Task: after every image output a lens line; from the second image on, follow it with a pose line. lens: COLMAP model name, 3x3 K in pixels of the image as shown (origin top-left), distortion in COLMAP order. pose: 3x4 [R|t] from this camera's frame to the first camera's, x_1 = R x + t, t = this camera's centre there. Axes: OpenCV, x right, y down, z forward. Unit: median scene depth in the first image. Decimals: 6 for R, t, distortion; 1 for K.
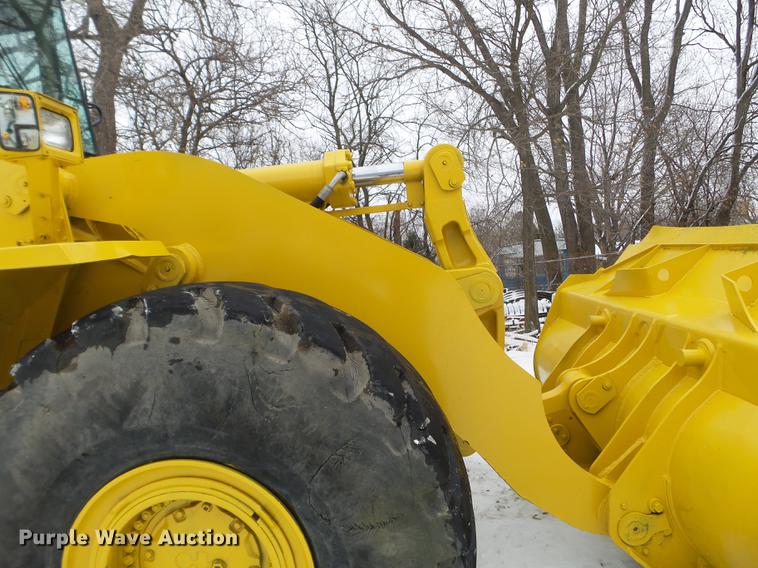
lens RADIAL K [[478.7, 0, 378.7], [0, 478.7, 293.3], [0, 0, 1]] dist [0.001080, -0.000974]
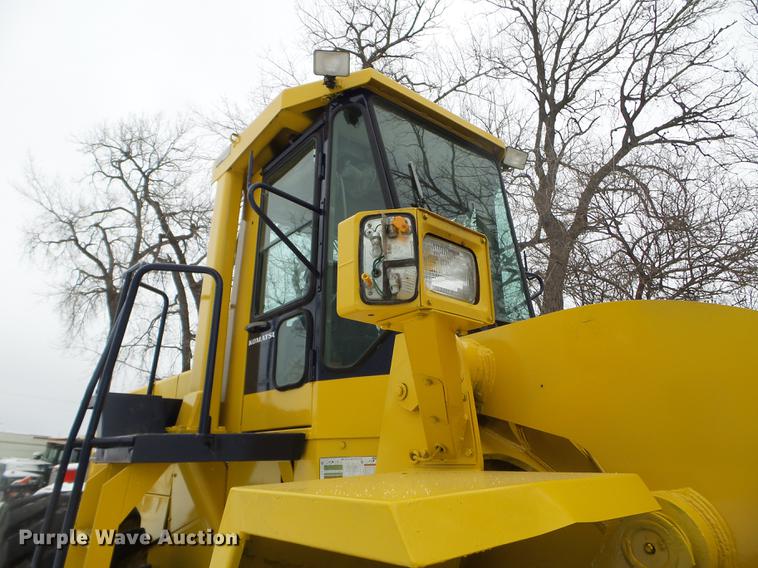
lens RADIAL K [[478.7, 0, 378.7], [0, 478.7, 293.3], [0, 0, 1]] dist [0.001080, -0.000974]
pose [[0.652858, -0.167722, -0.738678, -0.051631], [-0.124412, 0.938193, -0.322981, -0.019131], [0.747193, 0.302761, 0.591640, 0.102155]]
